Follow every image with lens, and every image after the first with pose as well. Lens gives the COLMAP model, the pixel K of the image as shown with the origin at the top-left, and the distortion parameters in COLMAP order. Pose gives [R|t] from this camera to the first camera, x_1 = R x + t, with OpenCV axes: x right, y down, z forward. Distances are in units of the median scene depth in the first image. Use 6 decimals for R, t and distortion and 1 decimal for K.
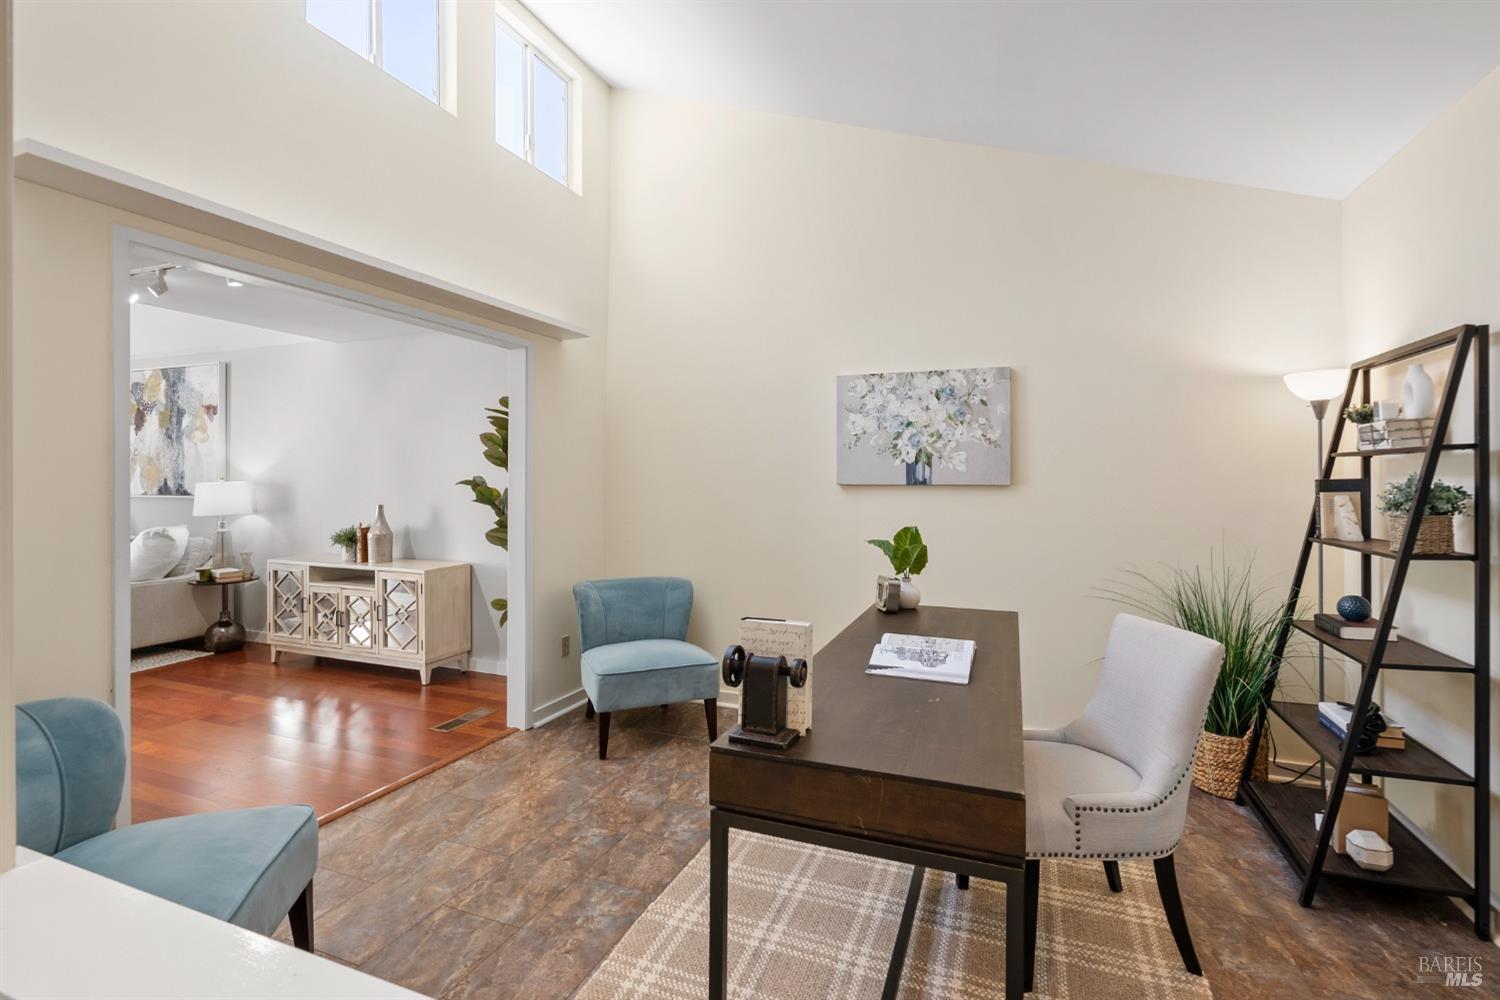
lens RADIAL K [[686.5, 0, 762.0], [0, 686.5, 473.6], [0, 0, 1]] dist [-0.003480, 0.000879]
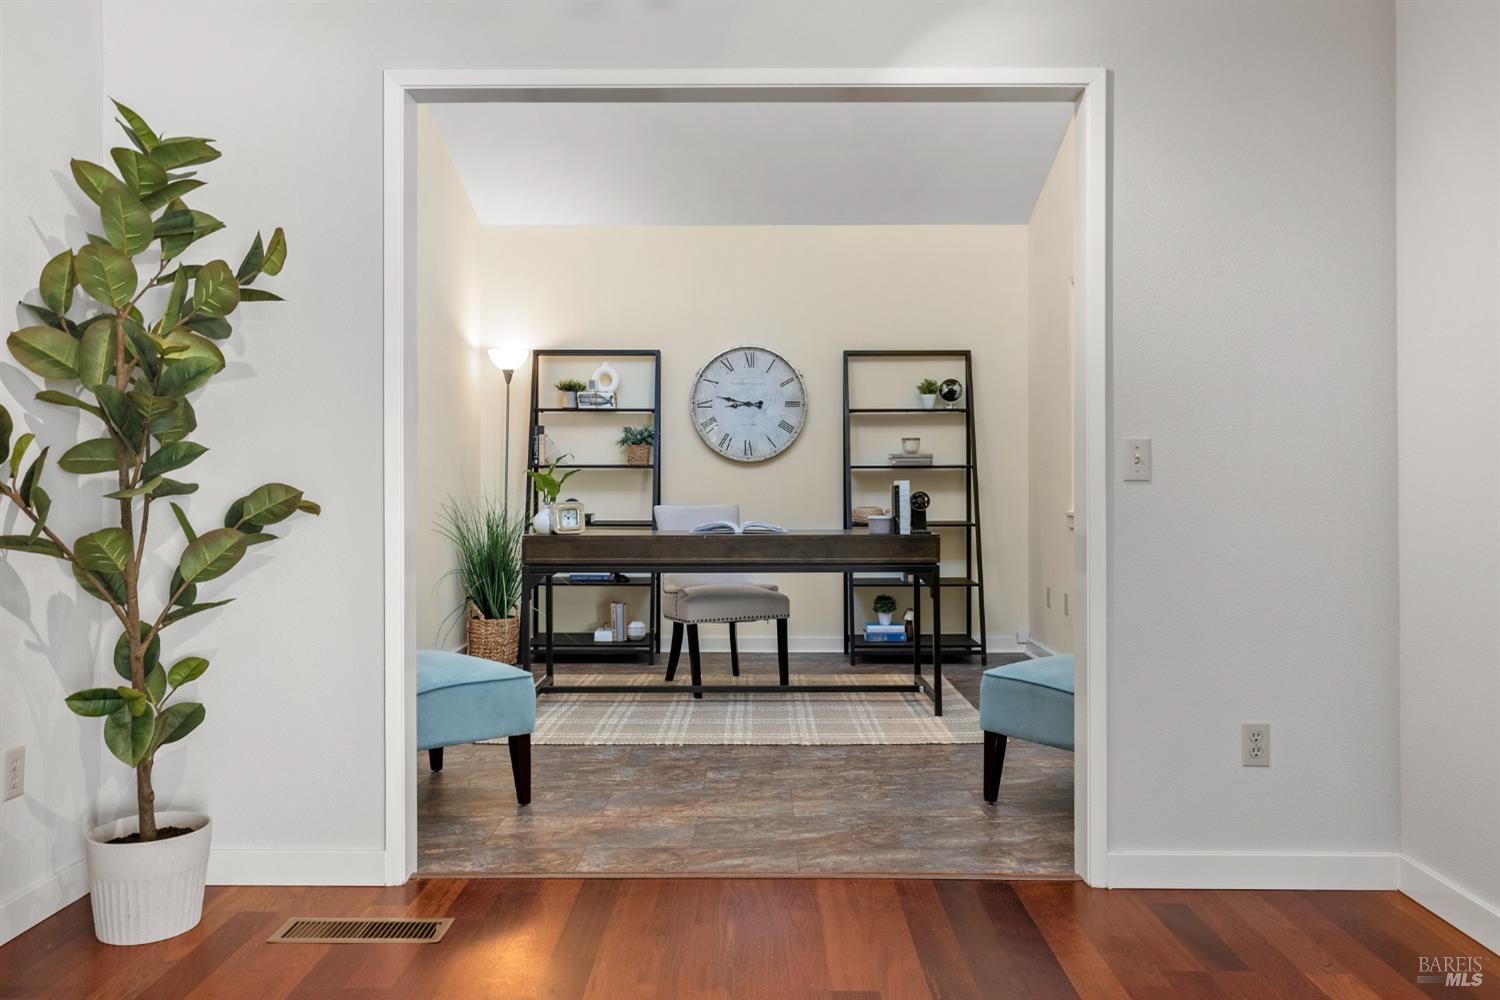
lens RADIAL K [[1113.8, 0, 747.4], [0, 1113.8, 493.1], [0, 0, 1]] dist [-0.001722, 0.000102]
pose [[-0.347822, -0.012573, 0.937476, -1.123605], [-0.005441, 0.999920, 0.011392, 0.087811], [-0.937545, -0.001138, -0.347863, 1.008191]]
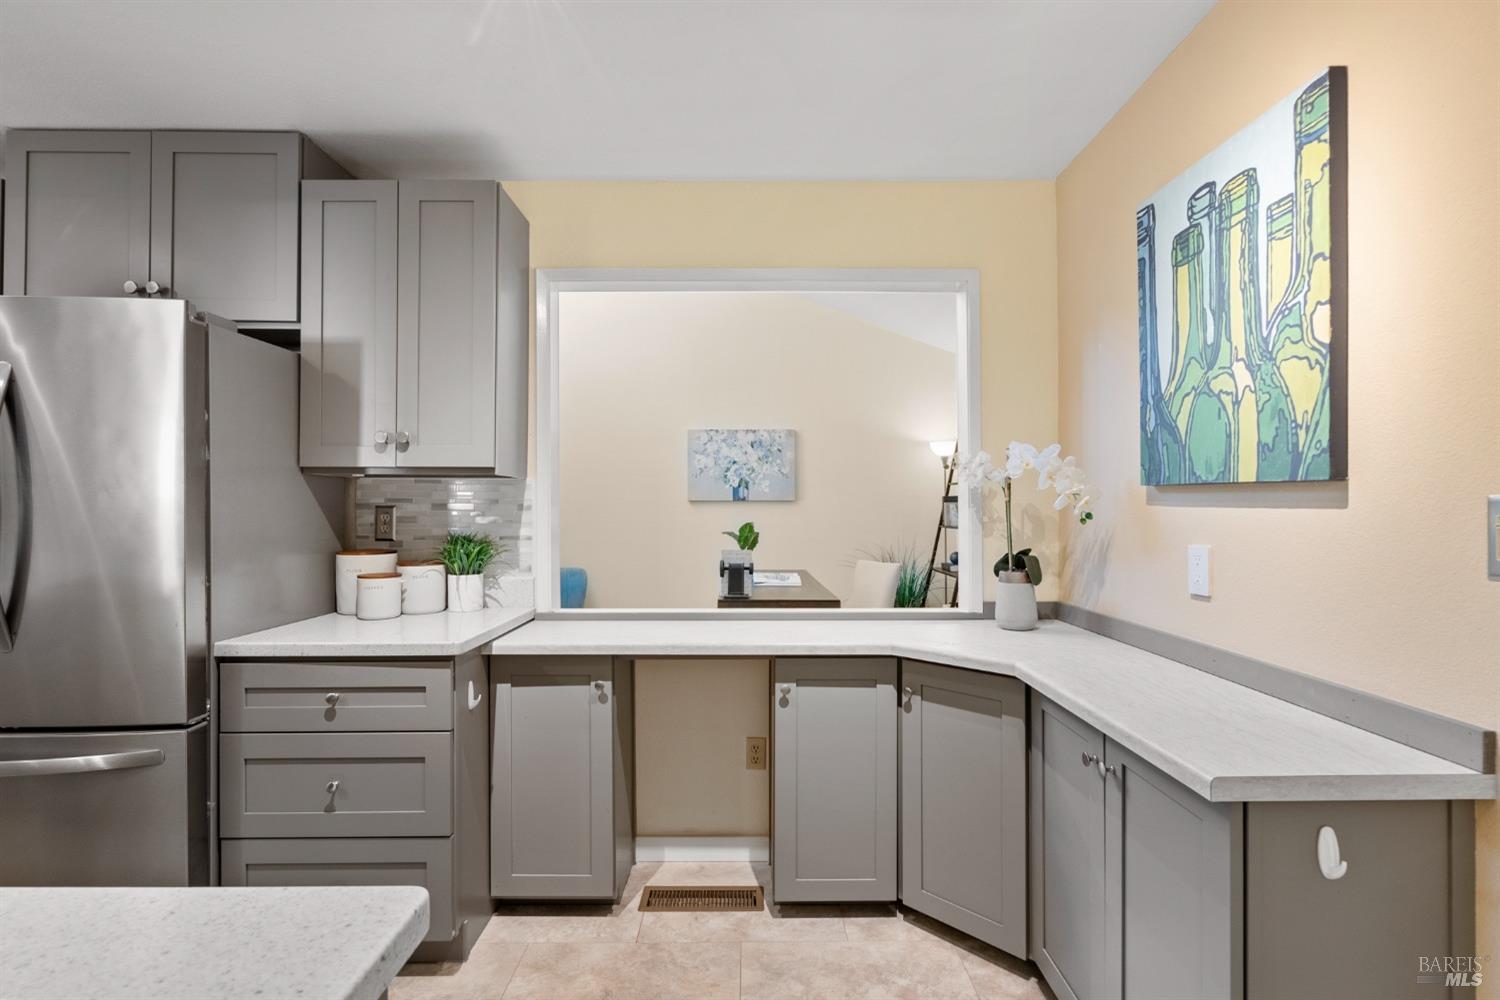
lens RADIAL K [[686.5, 0, 751.6], [0, 686.5, 508.6], [0, 0, 1]] dist [-0.003480, 0.000879]
pose [[0.932634, 0.000015, 0.360824, -0.327555], [-0.001969, 0.999985, 0.005048, 0.026967], [-0.360819, -0.005418, 0.932620, -0.502507]]
